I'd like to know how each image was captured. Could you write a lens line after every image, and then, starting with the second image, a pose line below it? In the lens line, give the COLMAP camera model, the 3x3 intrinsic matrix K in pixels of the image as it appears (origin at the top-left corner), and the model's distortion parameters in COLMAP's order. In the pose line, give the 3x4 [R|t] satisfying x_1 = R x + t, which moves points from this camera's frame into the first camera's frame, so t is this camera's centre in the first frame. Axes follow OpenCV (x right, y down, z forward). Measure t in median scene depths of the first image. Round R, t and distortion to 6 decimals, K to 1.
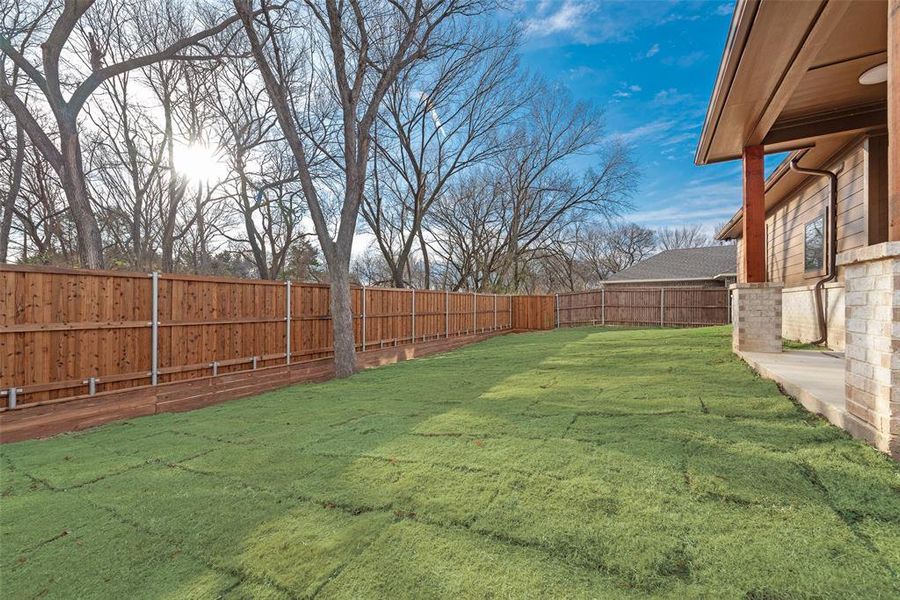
lens RADIAL K [[367.4, 0, 445.5], [0, 367.4, 304.1], [0, 0, 1]] dist [0.002506, 0.000081]
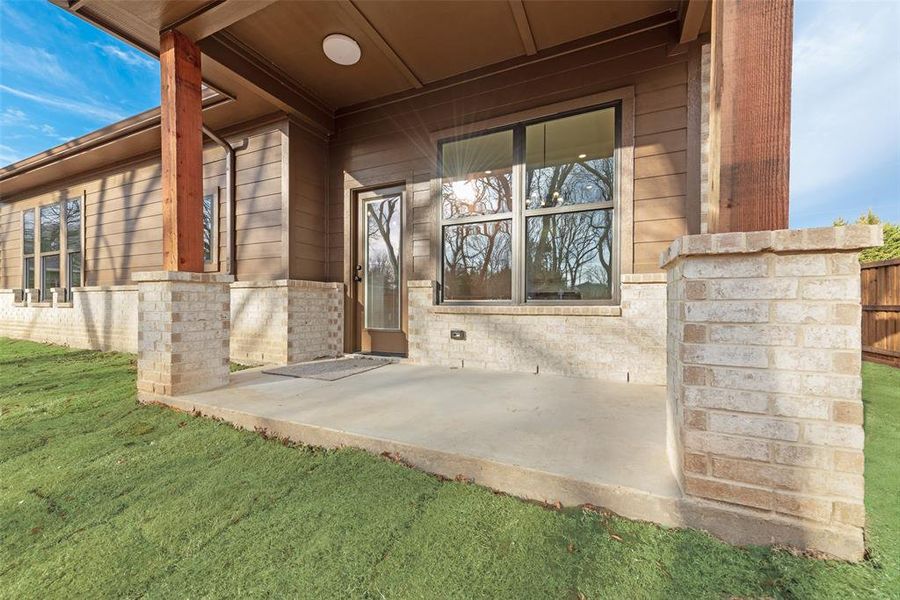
lens RADIAL K [[357.8, 0, 446.6], [0, 357.8, 305.2], [0, 0, 1]] dist [0.009778, -0.002853]
pose [[-0.087266, -0.001179, 0.996184, 0.165245], [-0.005550, 0.999984, 0.000697, -0.006718], [-0.996170, -0.005468, -0.087271, 0.450731]]
